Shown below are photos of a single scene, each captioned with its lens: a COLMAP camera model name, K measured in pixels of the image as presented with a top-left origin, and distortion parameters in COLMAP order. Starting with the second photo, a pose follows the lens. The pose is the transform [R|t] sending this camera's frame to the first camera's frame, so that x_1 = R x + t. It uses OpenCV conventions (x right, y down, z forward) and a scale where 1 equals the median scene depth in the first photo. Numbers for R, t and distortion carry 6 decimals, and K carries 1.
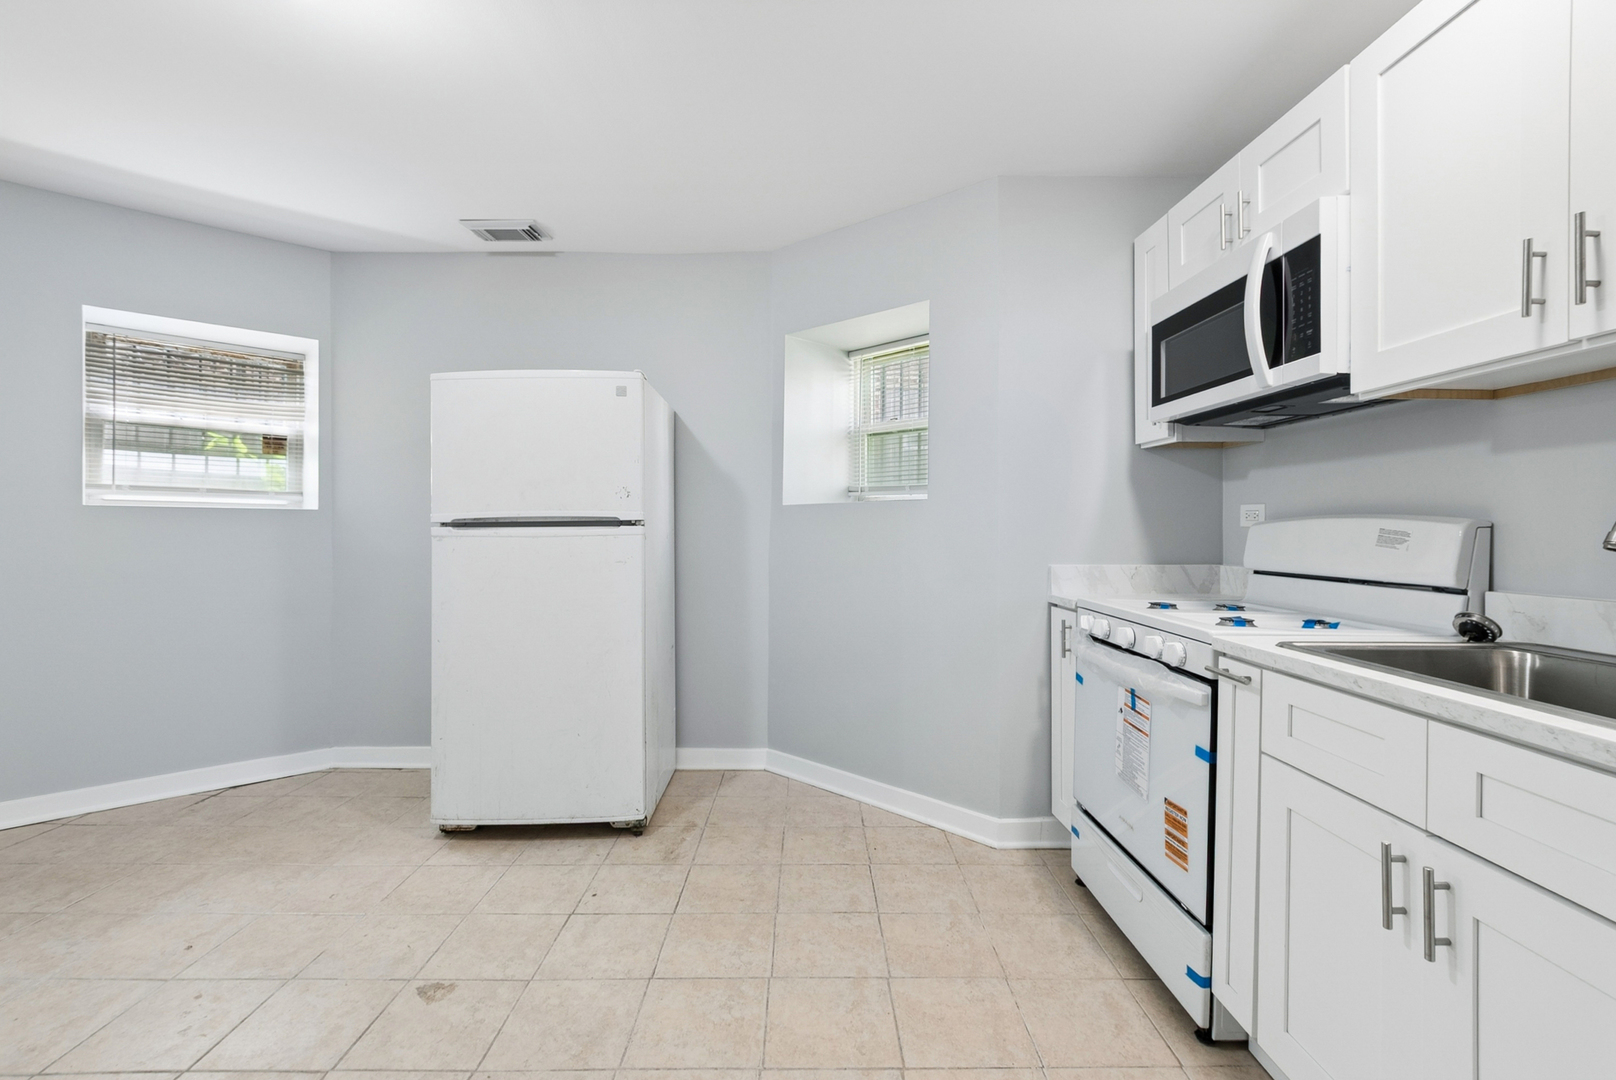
lens RADIAL K [[714.8, 0, 813.2], [0, 714.8, 528.5], [0, 0, 1]] dist [-0.003707, 0.001204]
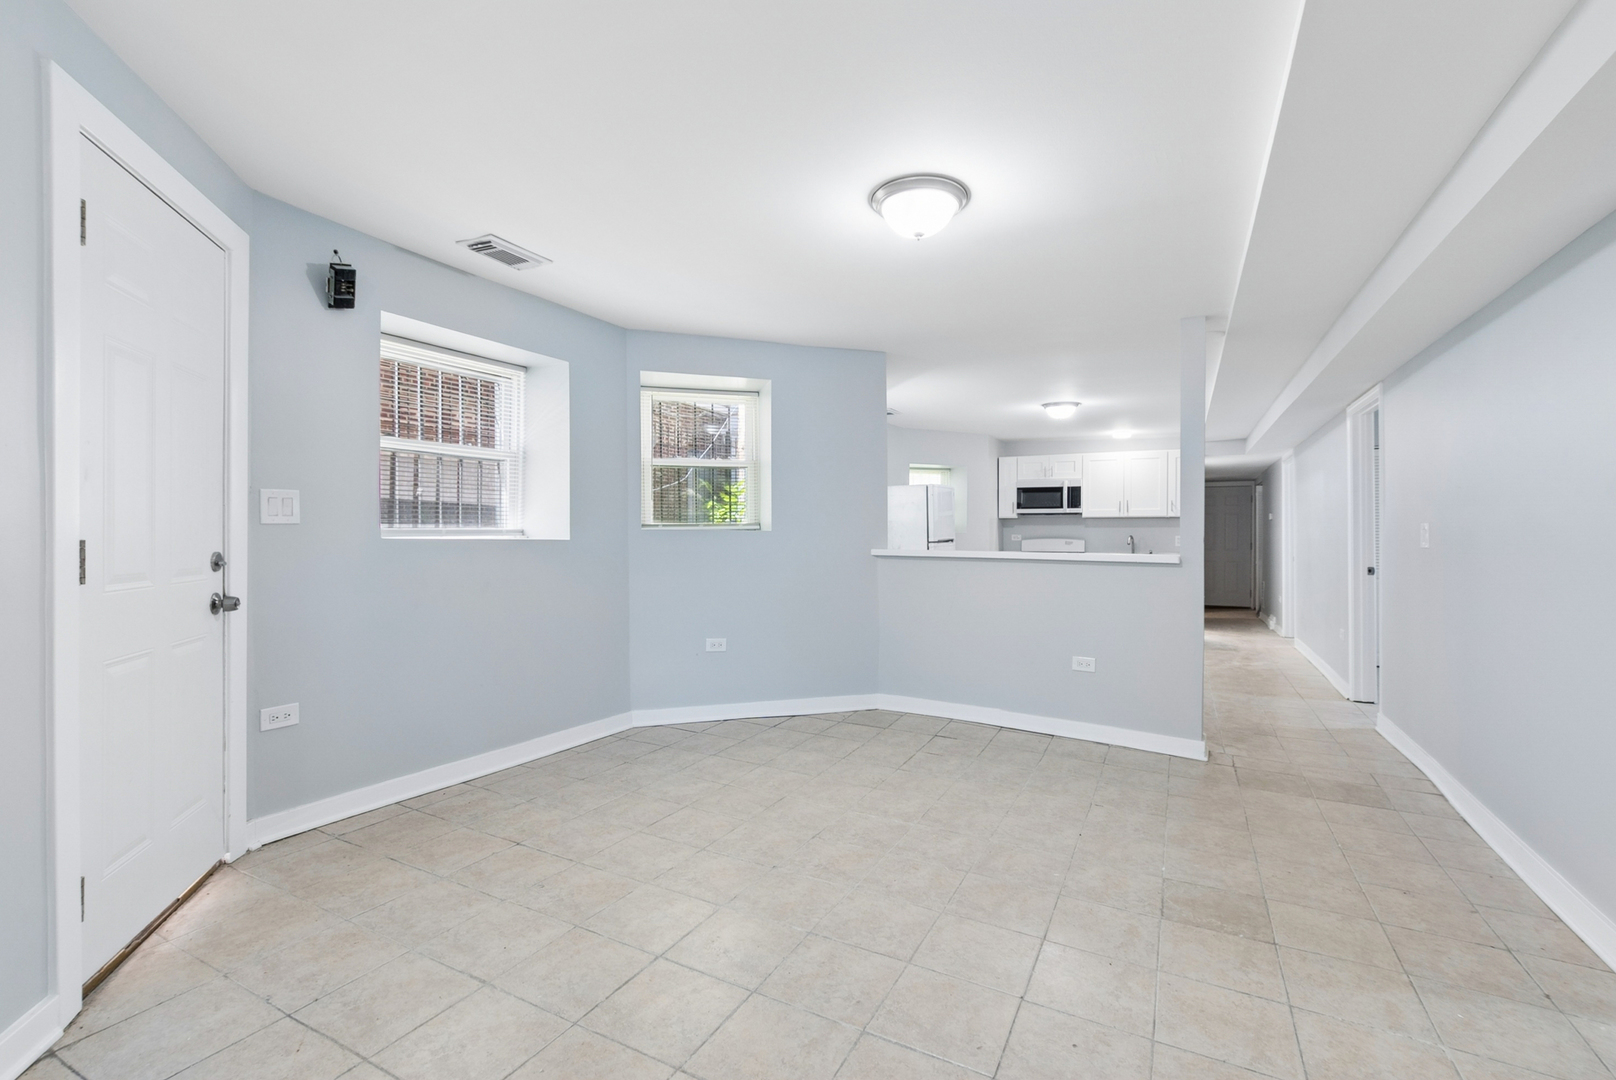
lens RADIAL K [[714.8, 0, 815.8], [0, 714.8, 541.7], [0, 0, 1]] dist [-0.003707, 0.001204]
pose [[0.467790, -0.008878, 0.883795, -3.226870], [-0.000089, 0.999949, 0.010092, -0.034251], [-0.883840, -0.004800, 0.467766, 0.168118]]
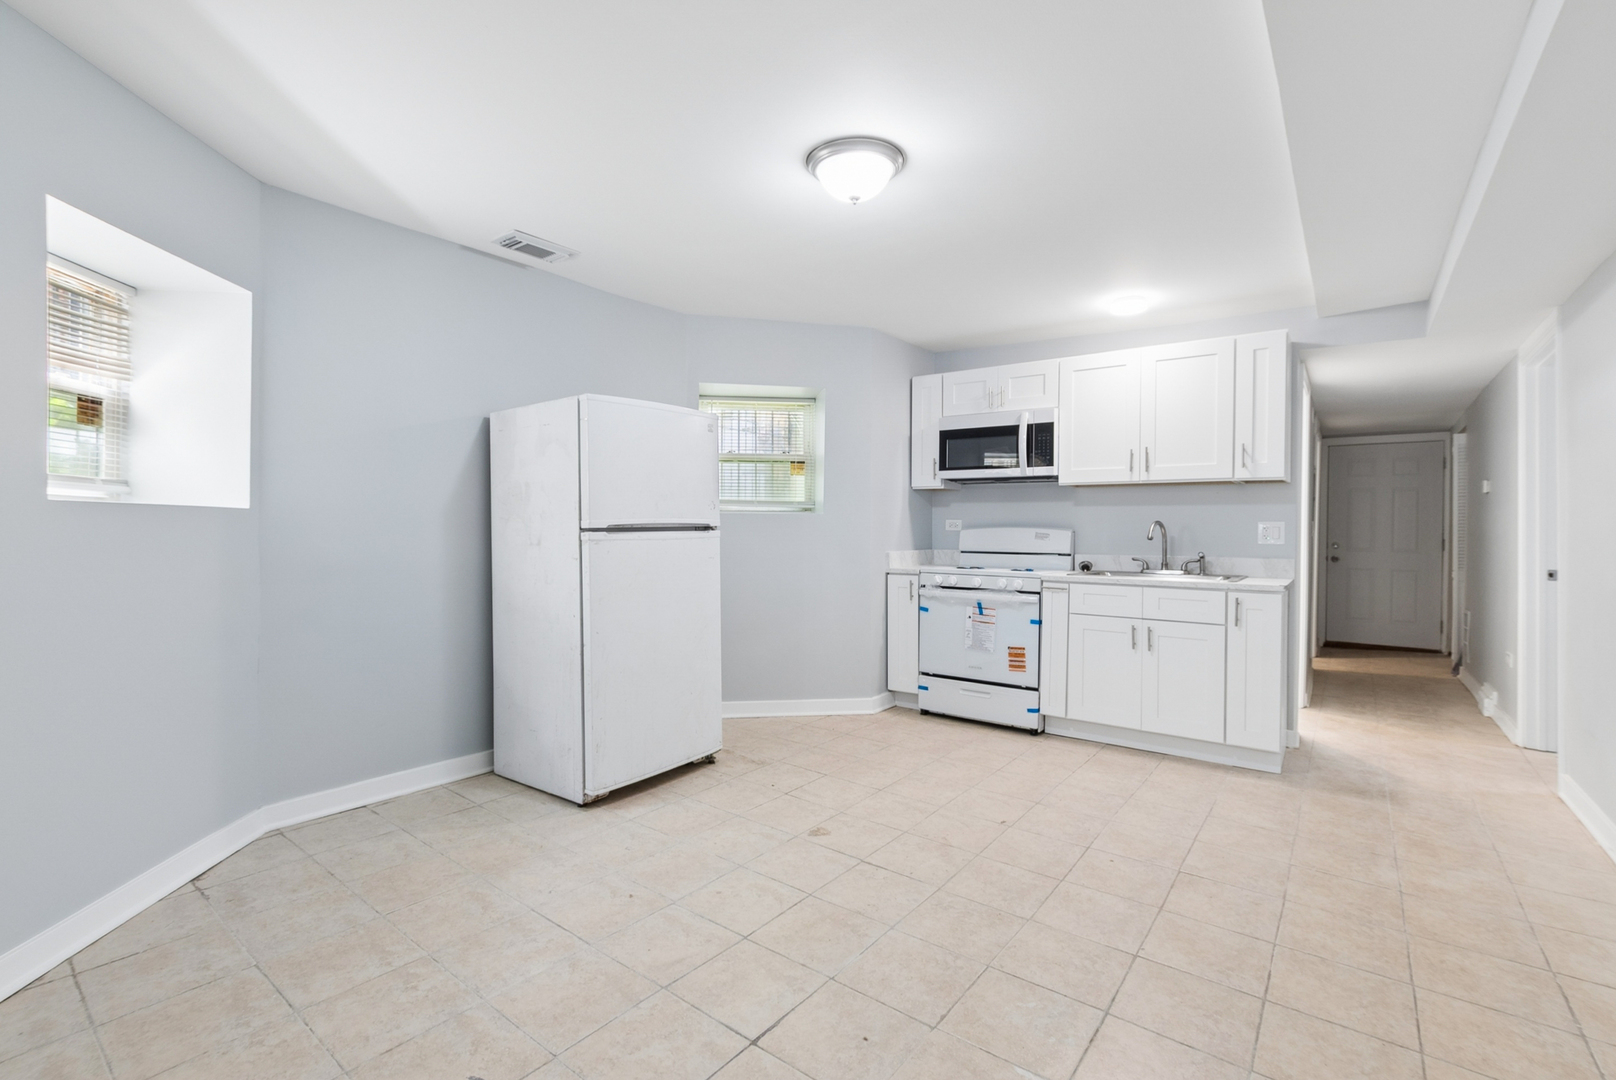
lens RADIAL K [[714.8, 0, 812.5], [0, 714.8, 532.9], [0, 0, 1]] dist [-0.003707, 0.001204]
pose [[0.617389, -0.004952, 0.786643, -1.273385], [-0.004890, 0.999937, 0.010133, -0.014505], [-0.786643, -0.010103, 0.617326, 0.040285]]
